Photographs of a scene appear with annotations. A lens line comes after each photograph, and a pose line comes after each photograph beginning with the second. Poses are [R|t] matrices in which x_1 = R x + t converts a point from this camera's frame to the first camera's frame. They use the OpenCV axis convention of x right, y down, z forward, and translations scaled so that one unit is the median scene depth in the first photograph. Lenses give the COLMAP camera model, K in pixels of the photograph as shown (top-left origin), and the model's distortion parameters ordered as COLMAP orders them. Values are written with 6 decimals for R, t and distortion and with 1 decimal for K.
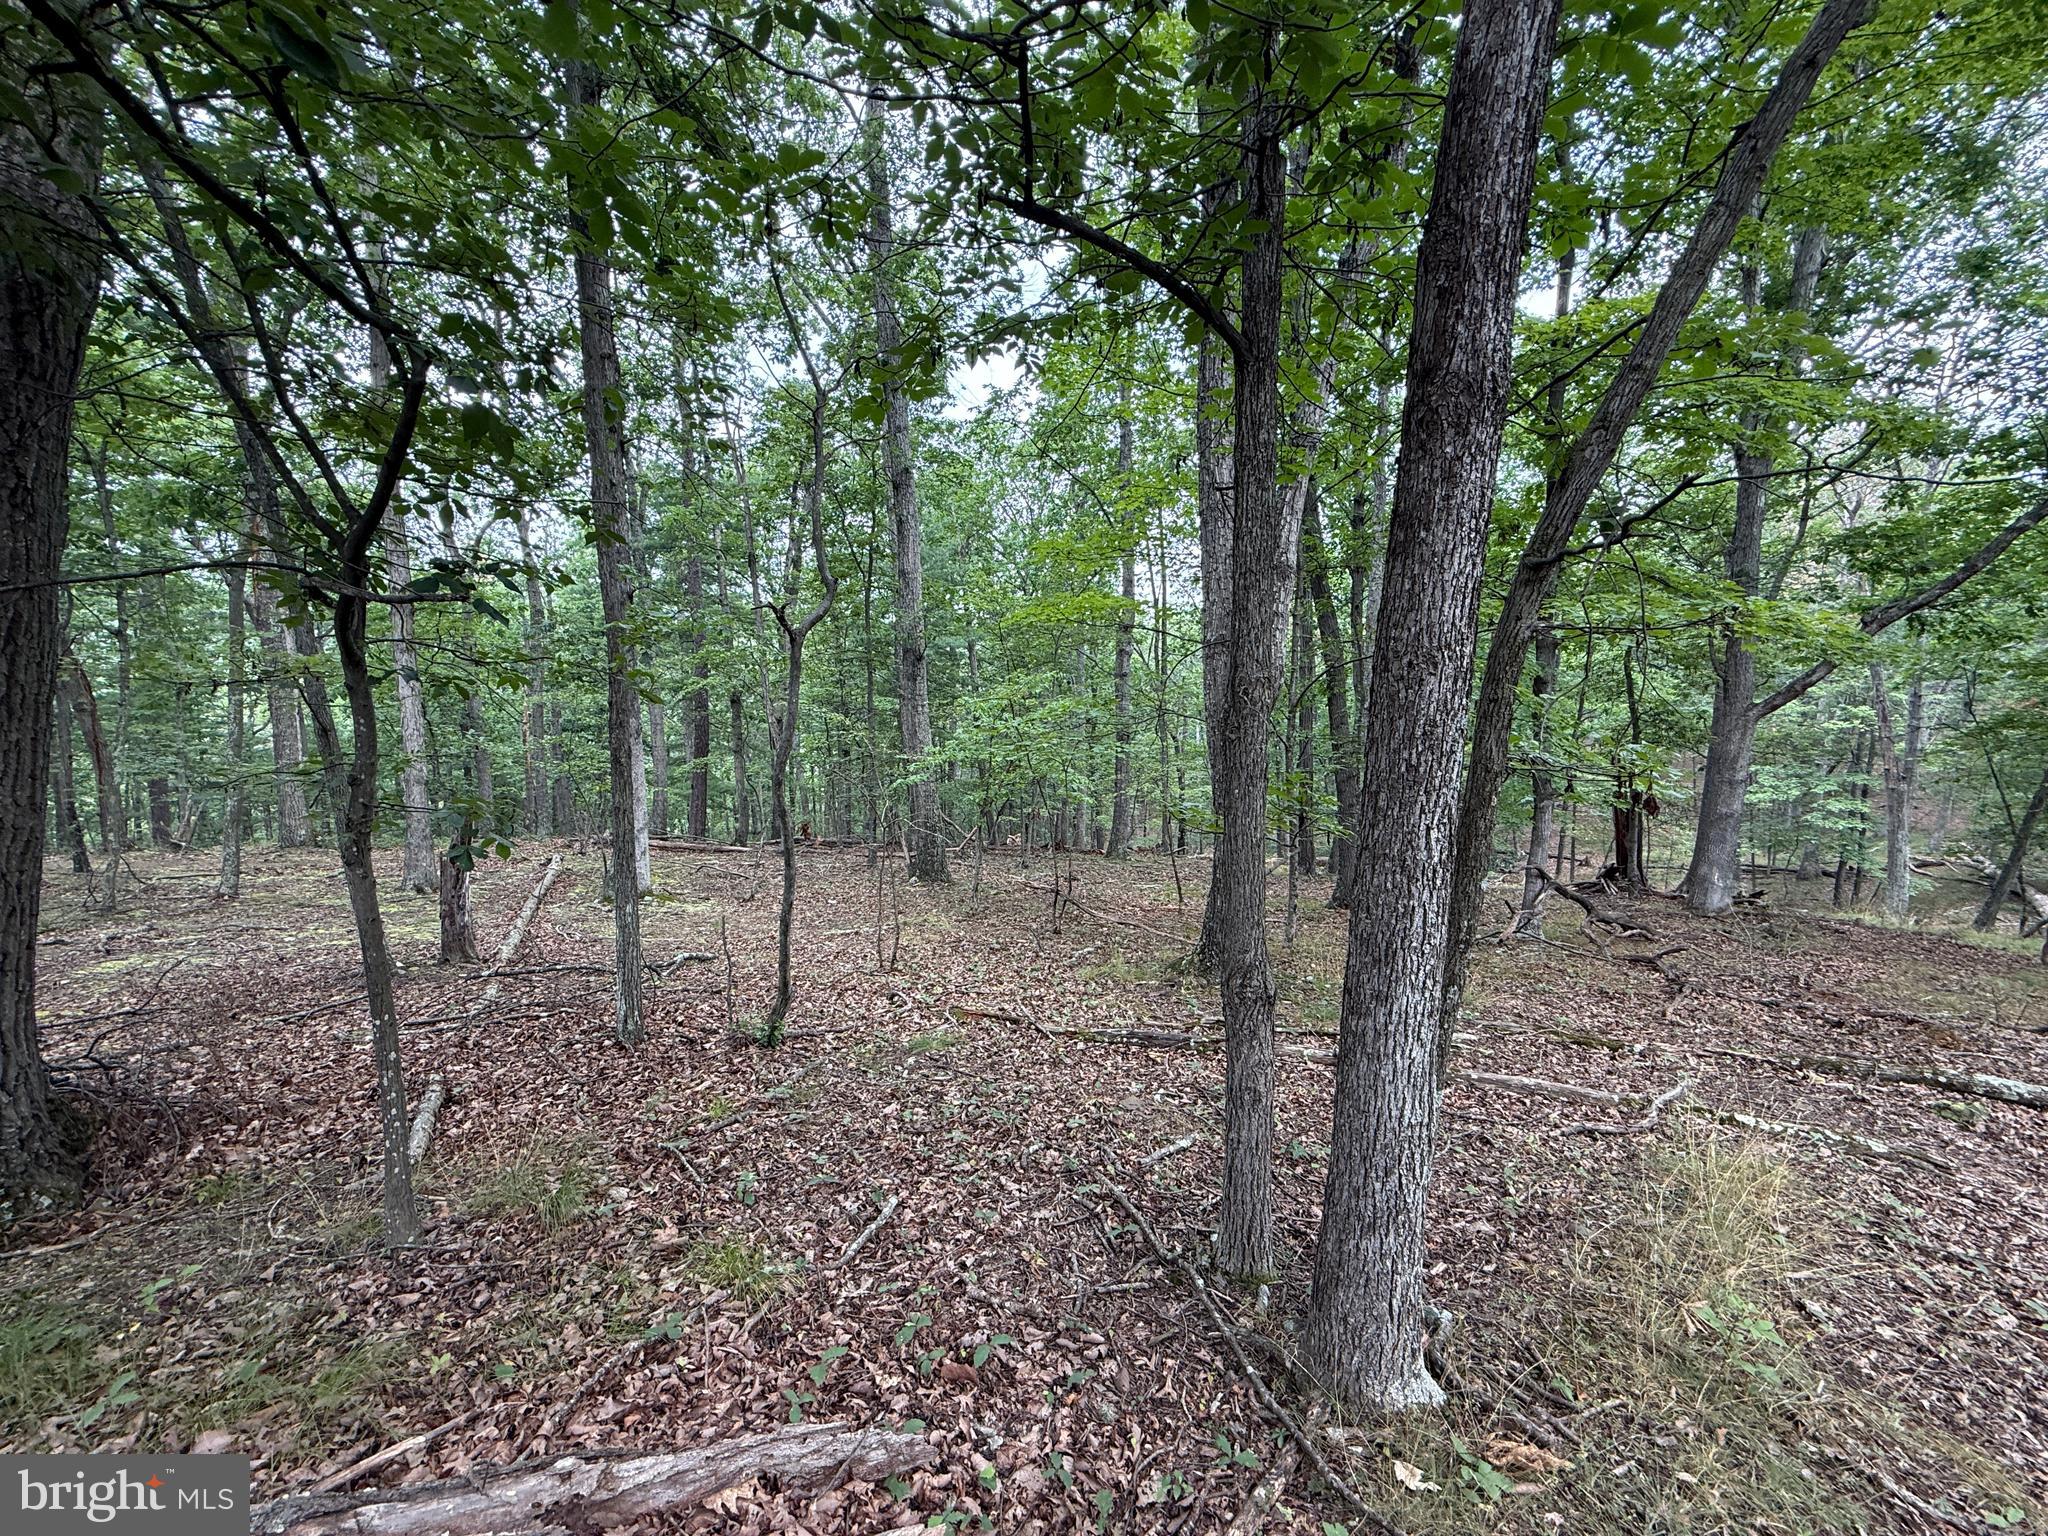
lens RADIAL K [[813.4, 0, 1006.4], [0, 813.4, 763.8], [0, 0, 1]] dist [-0.000111, -0.000416]
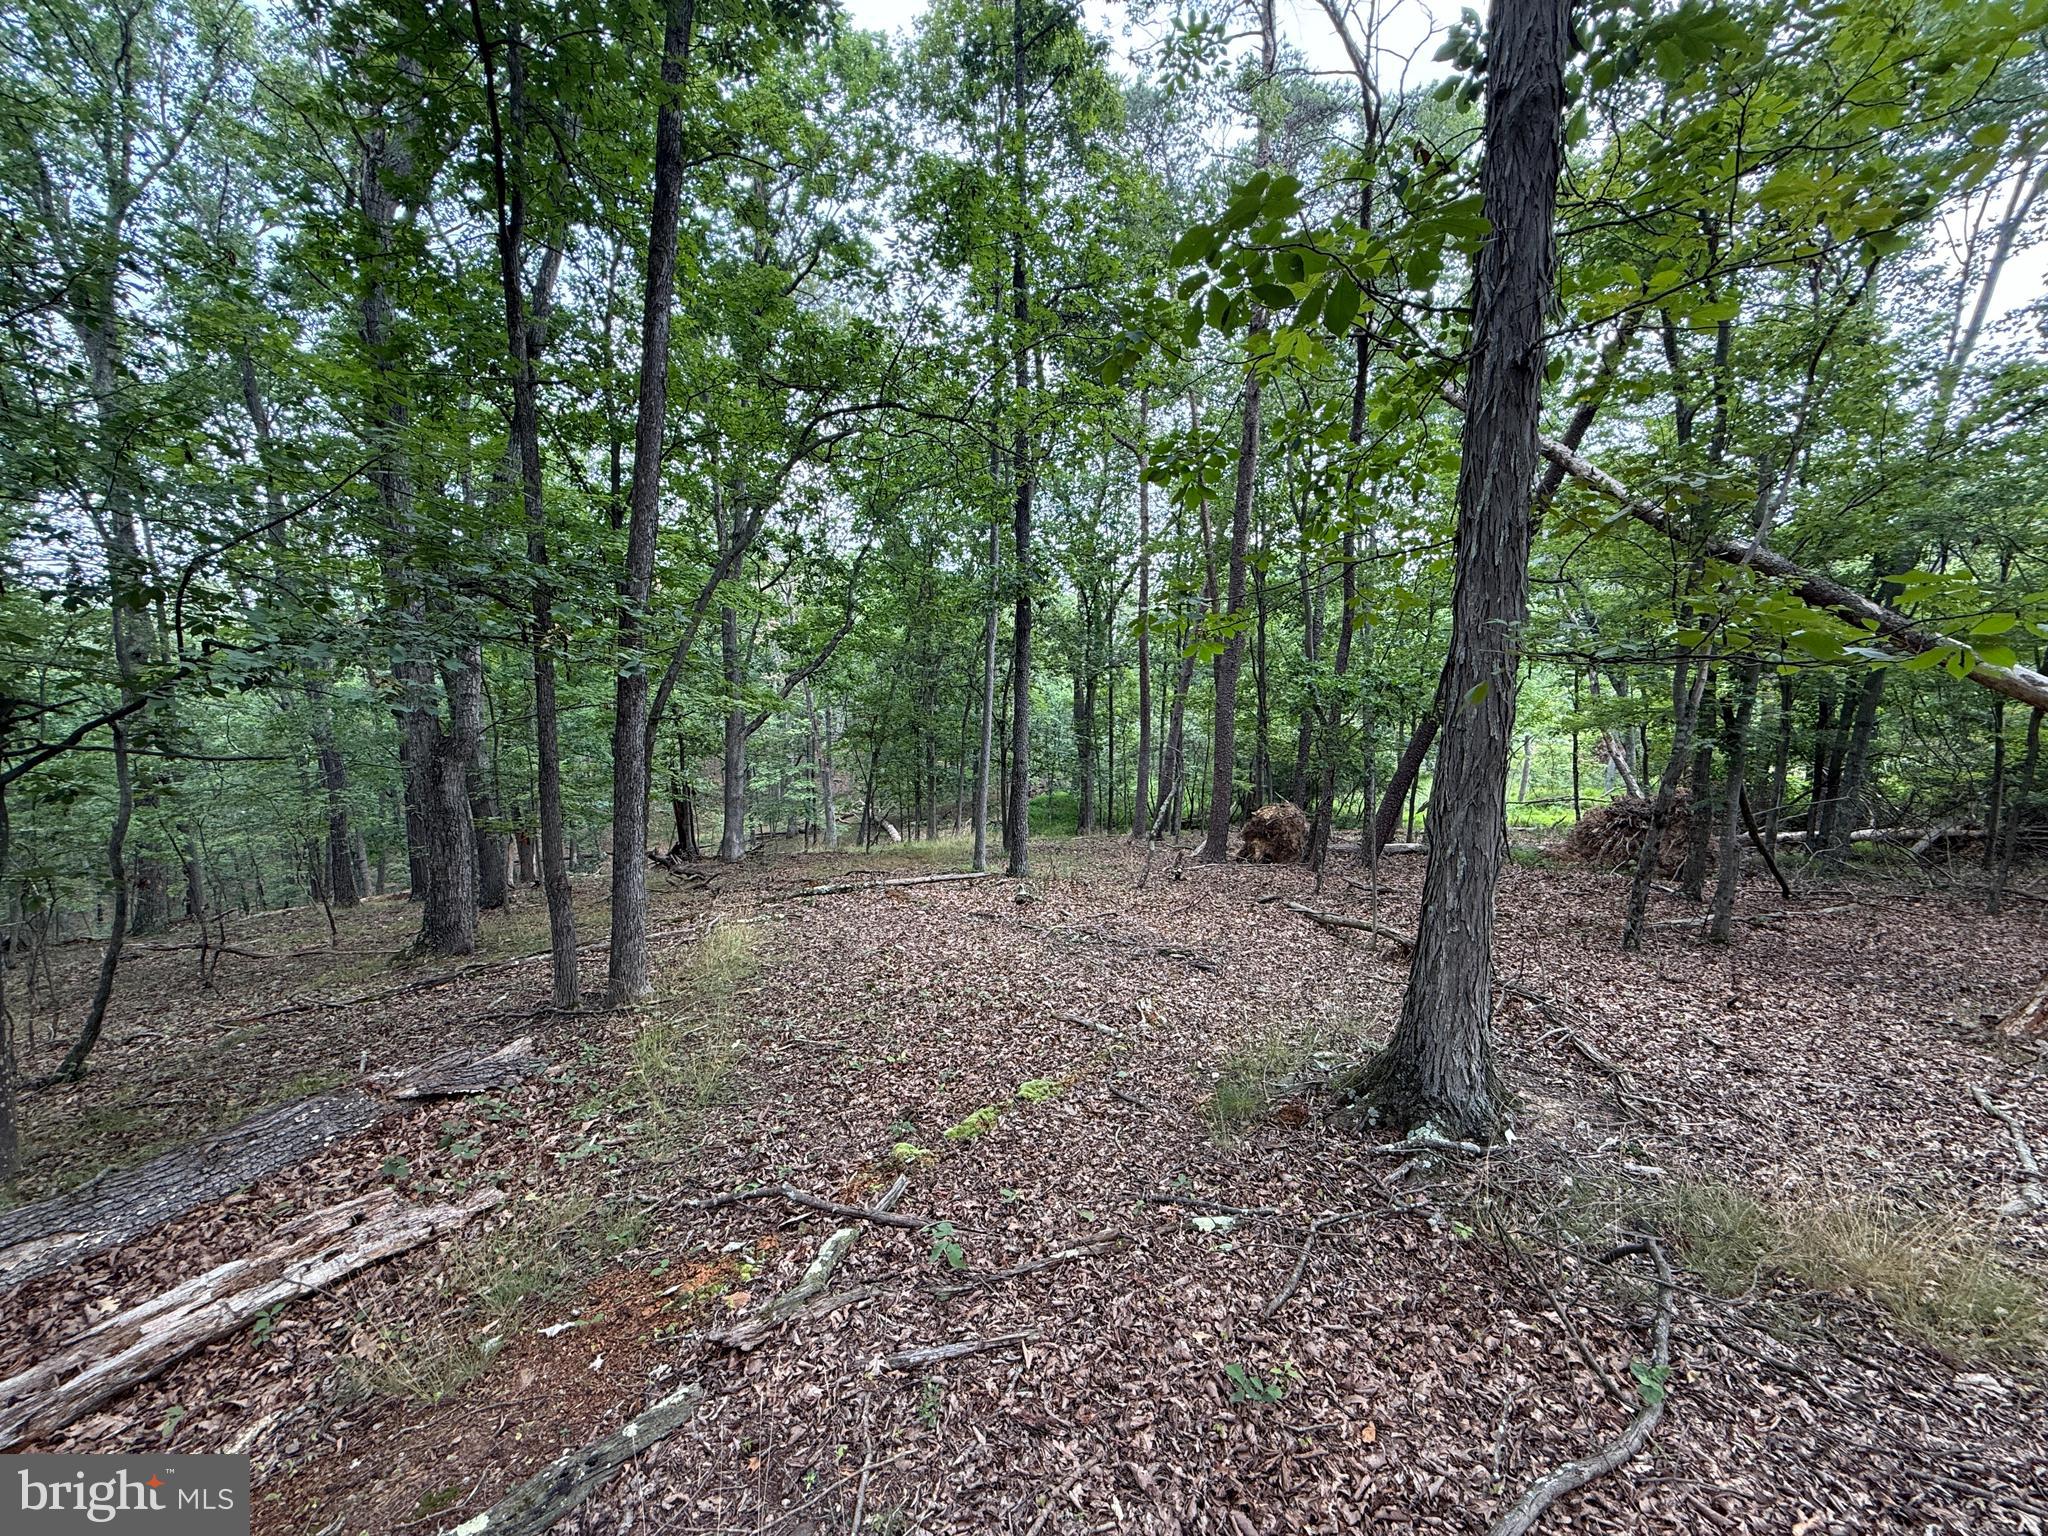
lens RADIAL K [[813.4, 0, 1011.8], [0, 813.4, 768.1], [0, 0, 1]] dist [-0.000111, -0.000416]
pose [[0.499152, -0.071610, 0.863550, -0.138553], [0.079286, 0.996173, 0.036779, -0.007179], [-0.862880, 0.050109, 0.502920, -0.172038]]
